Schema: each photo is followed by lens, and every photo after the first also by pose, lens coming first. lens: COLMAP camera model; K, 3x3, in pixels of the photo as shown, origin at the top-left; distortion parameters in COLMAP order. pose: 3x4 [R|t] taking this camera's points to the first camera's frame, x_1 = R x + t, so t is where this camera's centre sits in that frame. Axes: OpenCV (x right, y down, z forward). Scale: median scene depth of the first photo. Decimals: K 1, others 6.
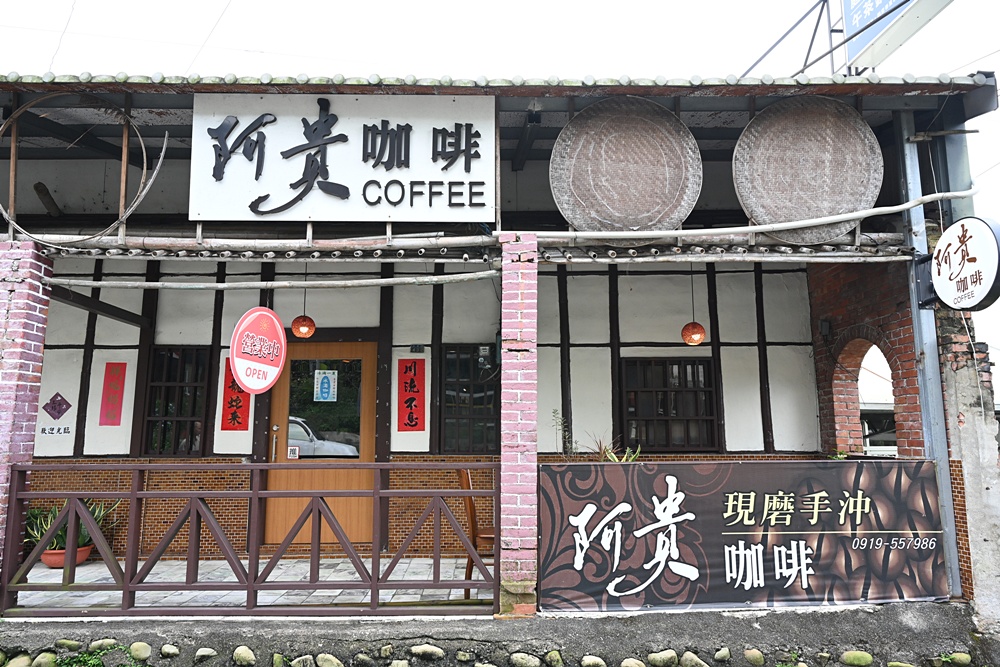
lens RADIAL K [[670.0, 0, 500.6], [0, 670.0, 334.9], [0, 0, 1]] dist [-0.001495, 0.000434]
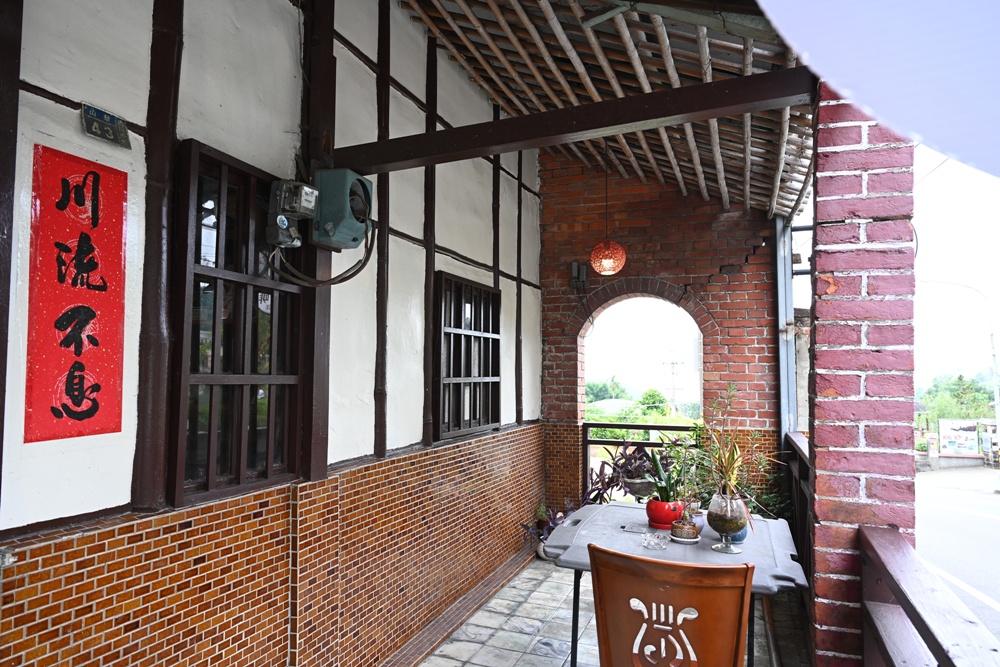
lens RADIAL K [[670.0, 0, 500.8], [0, 670.0, 332.1], [0, 0, 1]] dist [-0.001495, 0.000434]
pose [[0.357082, 0.059516, 0.932175, -0.314416], [-0.154133, 0.988042, -0.004041, 0.078745], [-0.921268, -0.142236, 0.361985, 0.753271]]
